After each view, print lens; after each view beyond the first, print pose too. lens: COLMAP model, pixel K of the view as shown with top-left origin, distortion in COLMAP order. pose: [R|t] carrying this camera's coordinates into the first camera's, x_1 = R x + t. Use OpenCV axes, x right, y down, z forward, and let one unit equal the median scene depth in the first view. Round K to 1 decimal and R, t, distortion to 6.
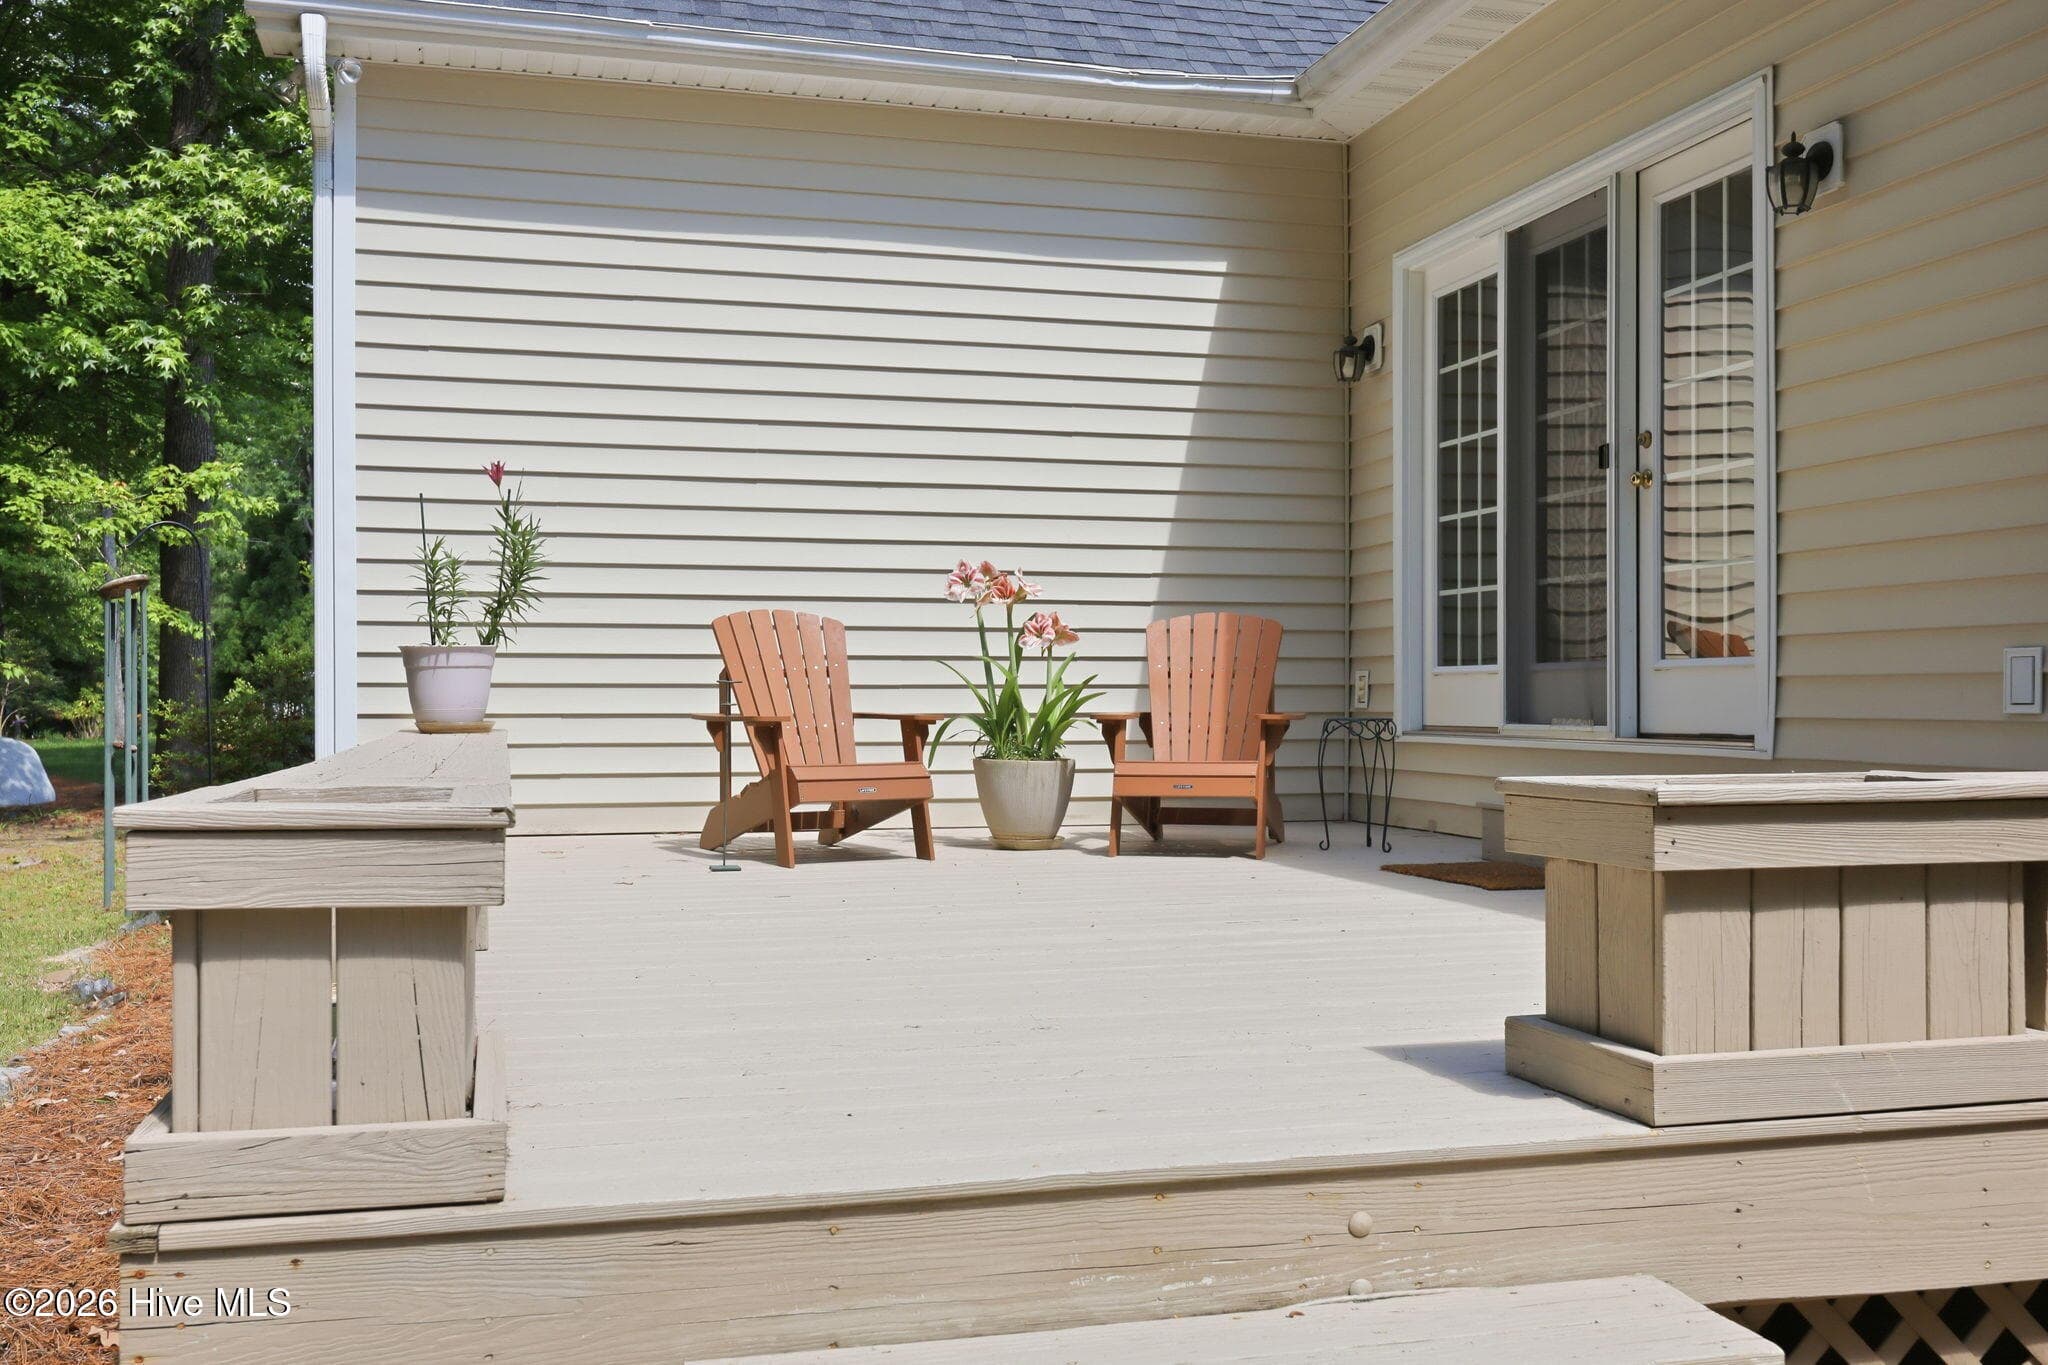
lens RADIAL K [[1907.0, 0, 1022.9], [0, 1907.0, 698.8], [0, 0, 1]] dist [-0.001974, -0.004272]
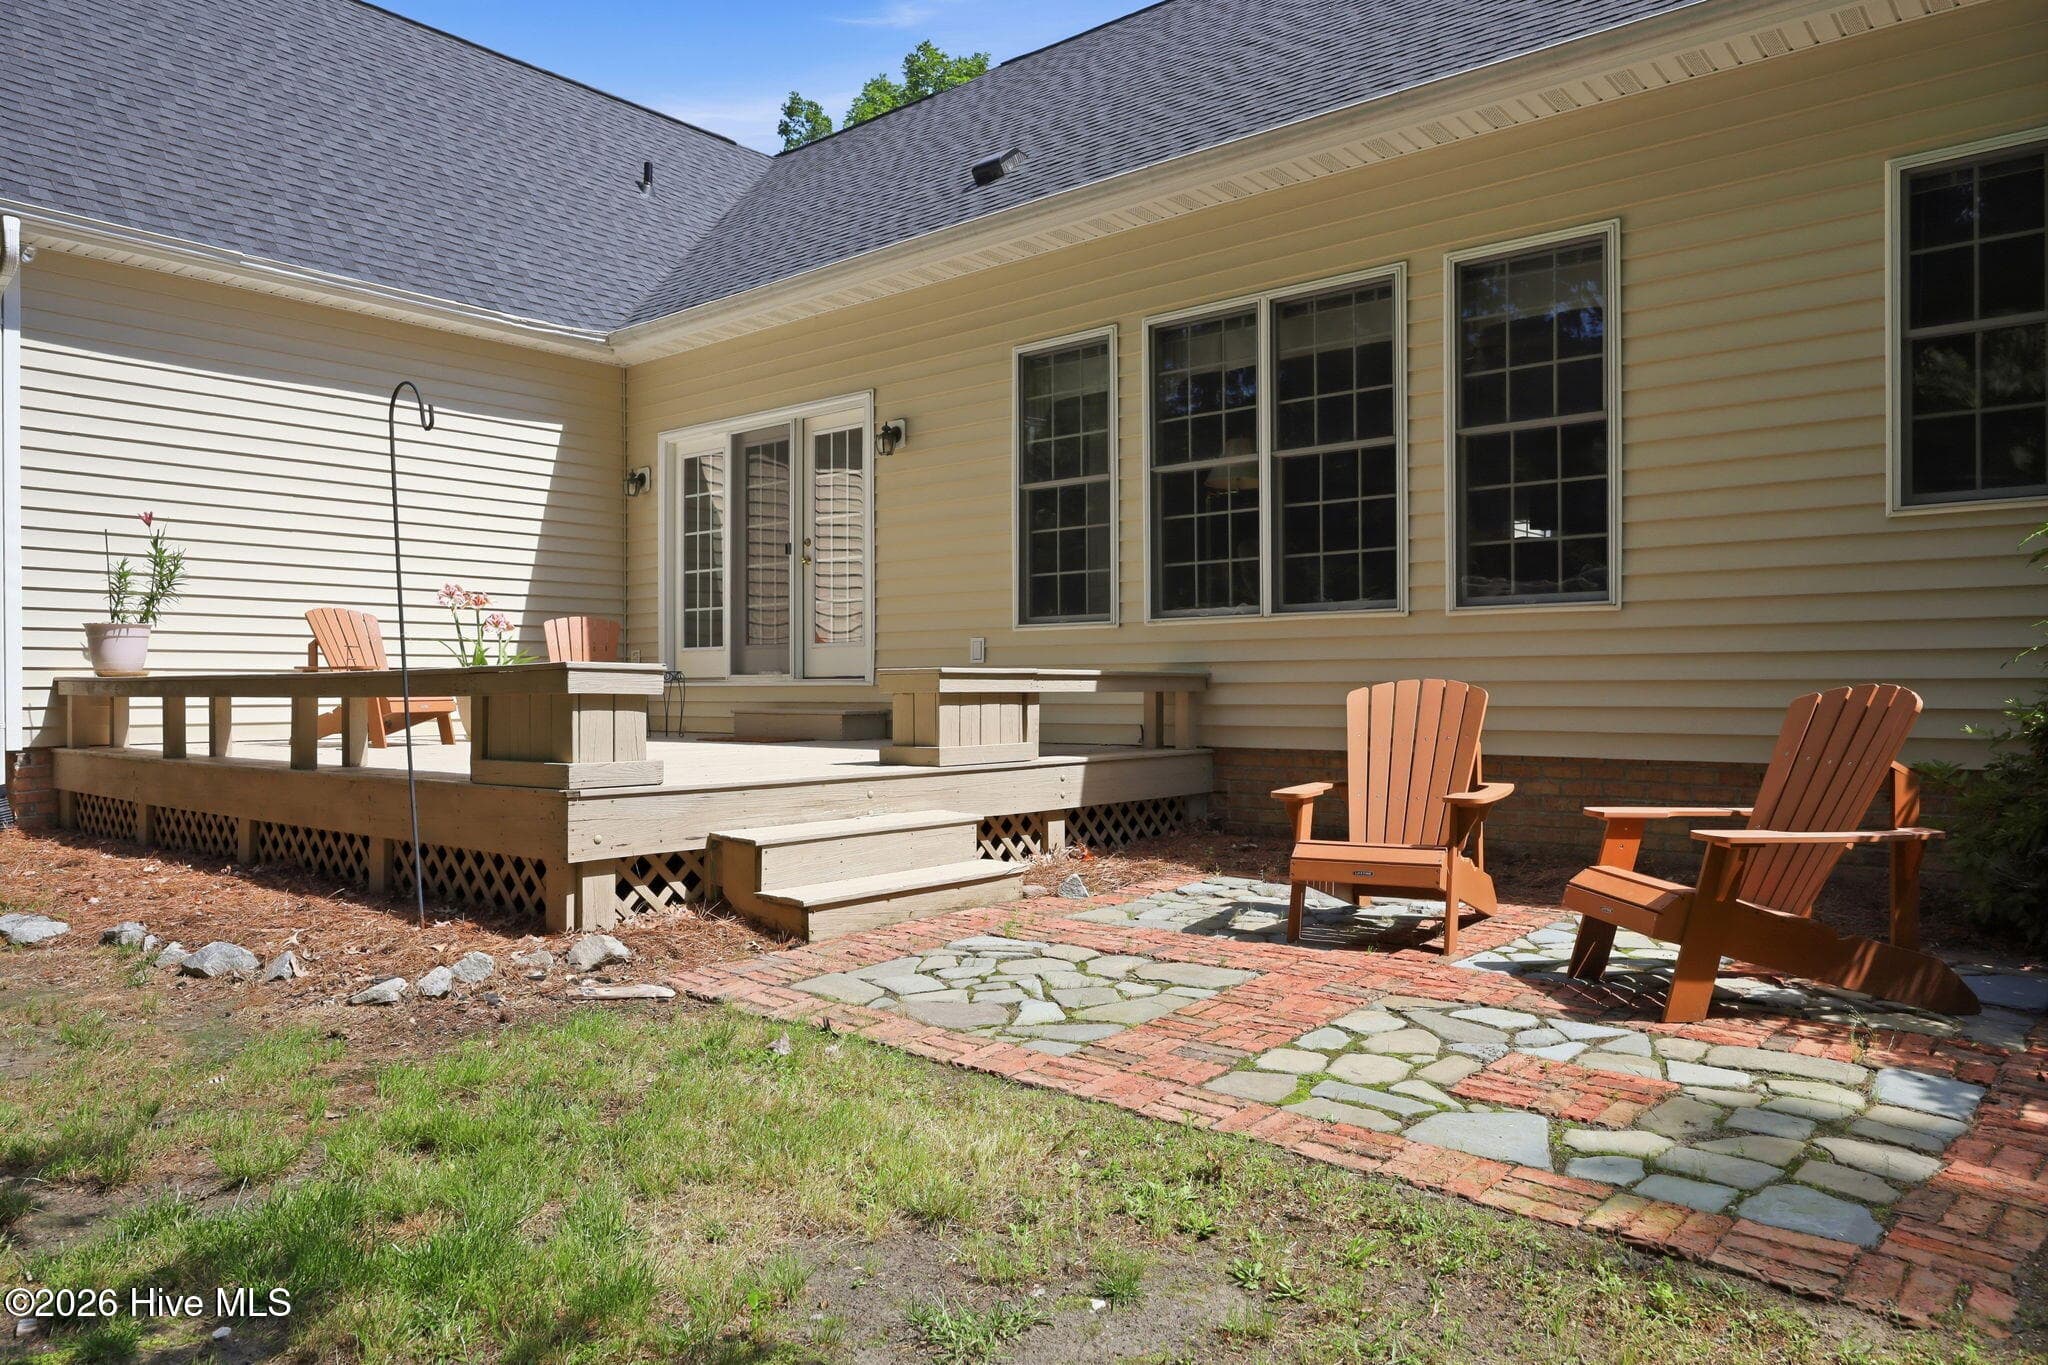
lens RADIAL K [[1454.2, 0, 1024.0], [0, 1454.2, 682.5], [0, 0, 1]] dist [0.001194, -0.000283]
pose [[0.818469, 0.001156, 0.574550, -0.379878], [0.004669, 0.999952, -0.008664, 0.035414], [-0.574532, 0.009774, 0.818423, -0.445455]]
